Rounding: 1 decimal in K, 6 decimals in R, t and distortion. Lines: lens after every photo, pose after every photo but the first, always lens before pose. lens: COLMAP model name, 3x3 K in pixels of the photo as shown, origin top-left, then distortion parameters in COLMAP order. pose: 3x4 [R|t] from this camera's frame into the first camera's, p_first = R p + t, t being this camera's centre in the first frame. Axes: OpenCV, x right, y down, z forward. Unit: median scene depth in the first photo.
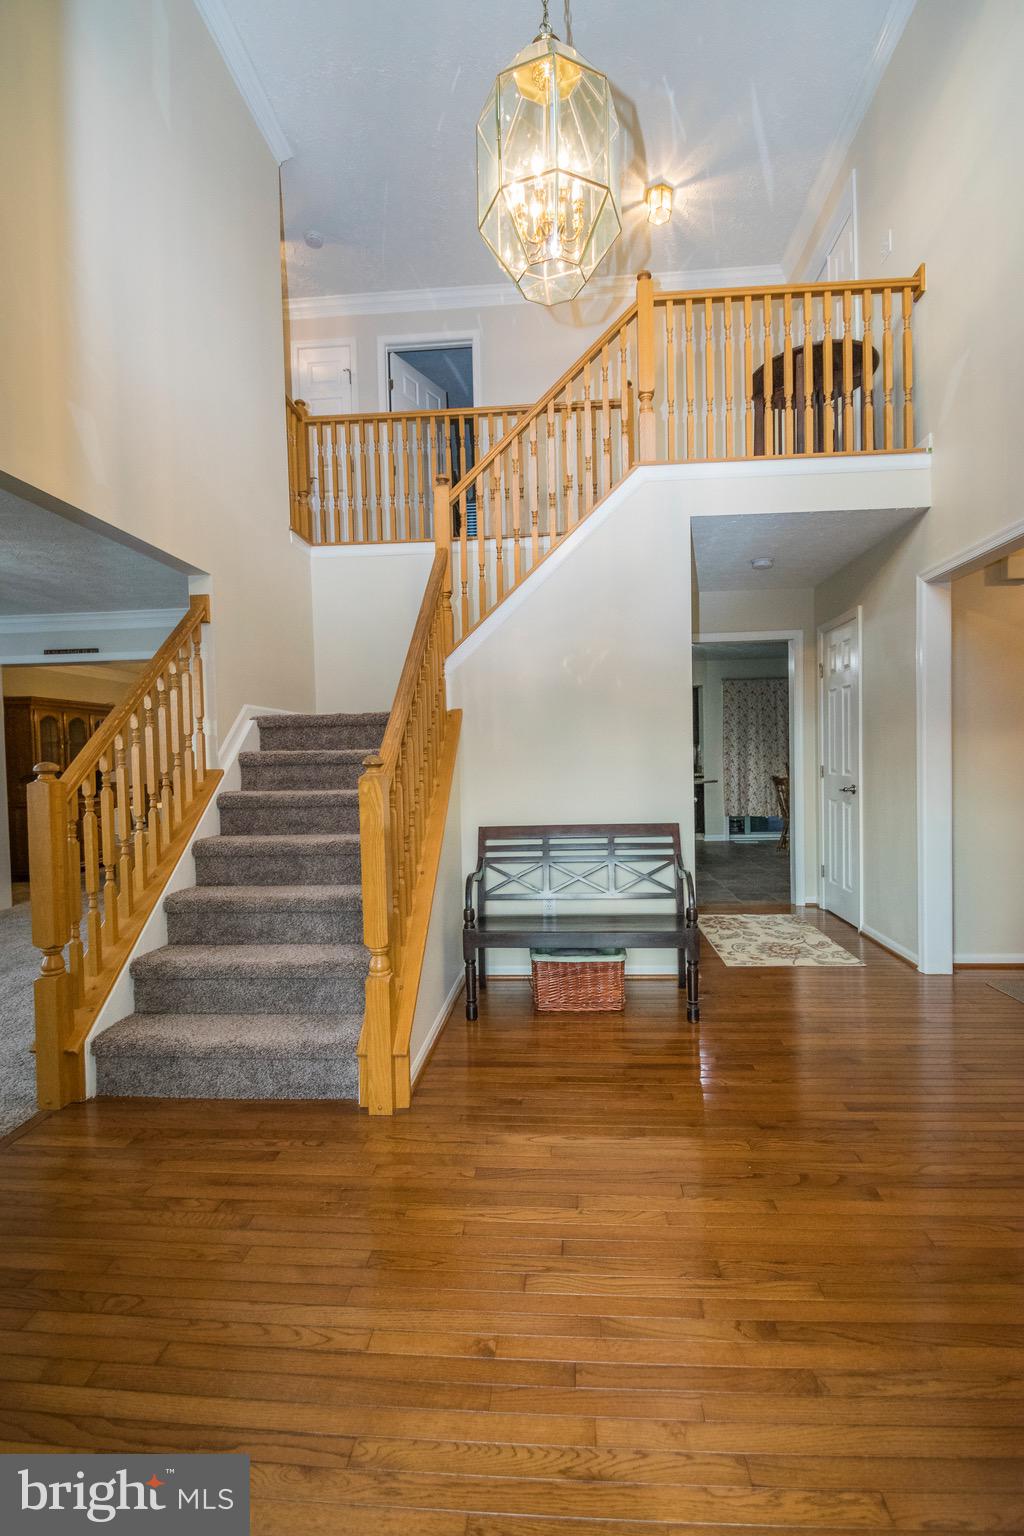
lens RADIAL K [[701.2, 0, 499.5], [0, 701.2, 780.3], [0, 0, 1]] dist [-0.009893, -0.002895]
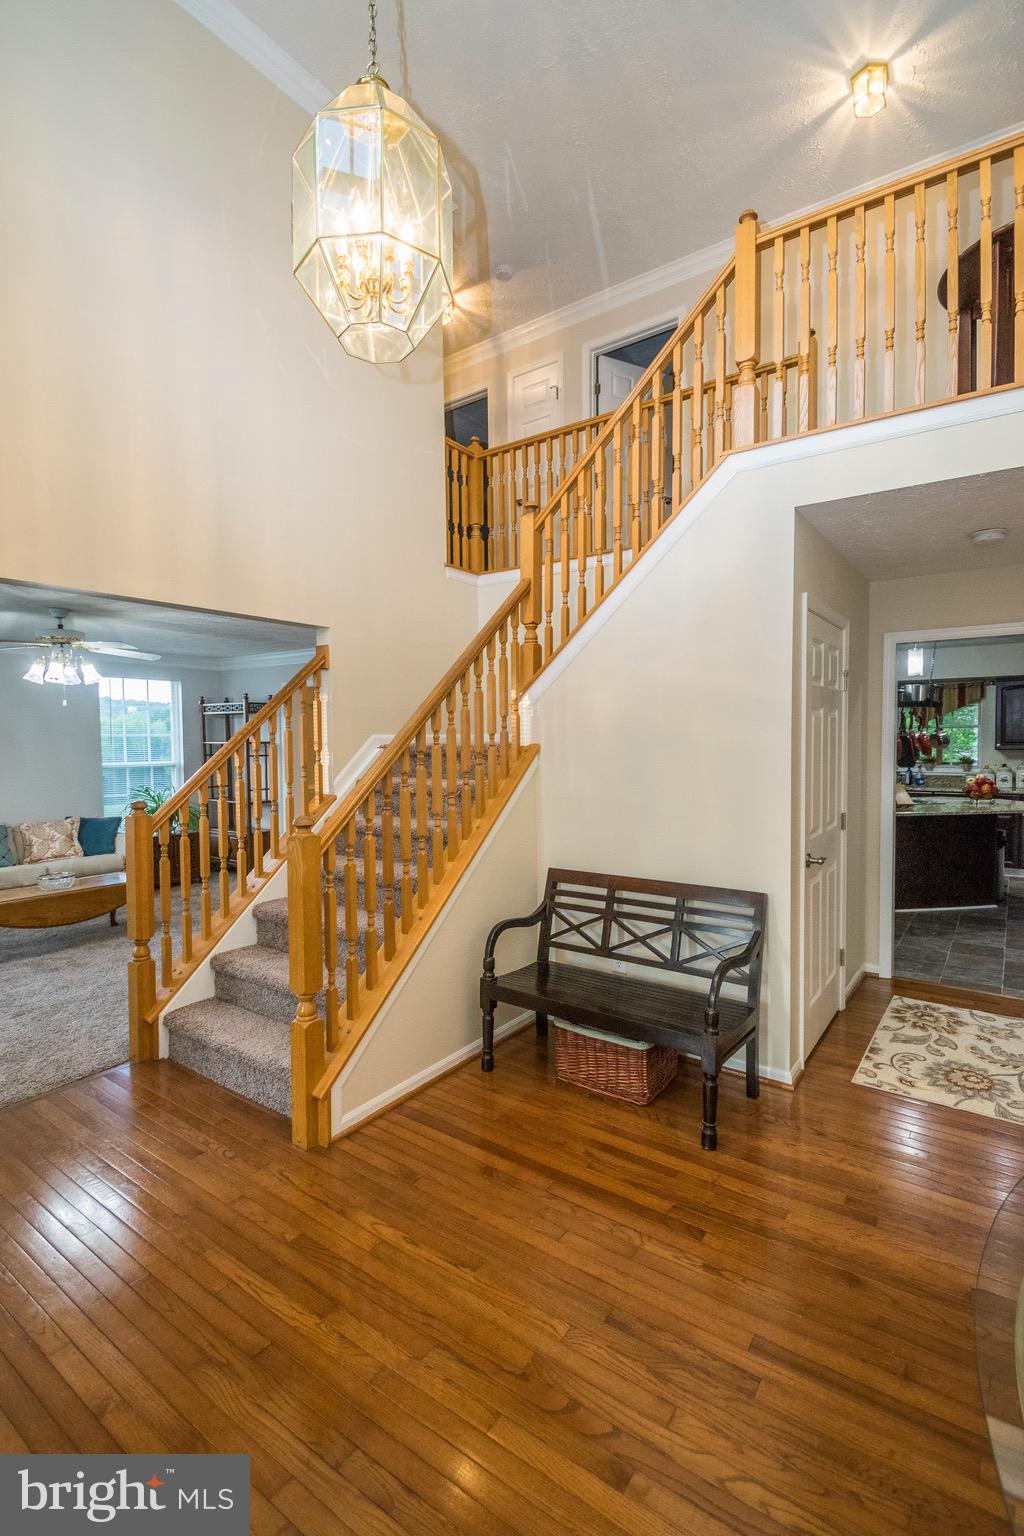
lens RADIAL K [[701.2, 0, 503.7], [0, 701.2, 757.4], [0, 0, 1]] dist [-0.009893, -0.002895]
pose [[0.849182, 0.033231, -0.527054, 0.388514], [-0.030099, 0.999441, 0.014520, -0.088958], [0.527242, 0.003534, 0.849708, 0.148174]]
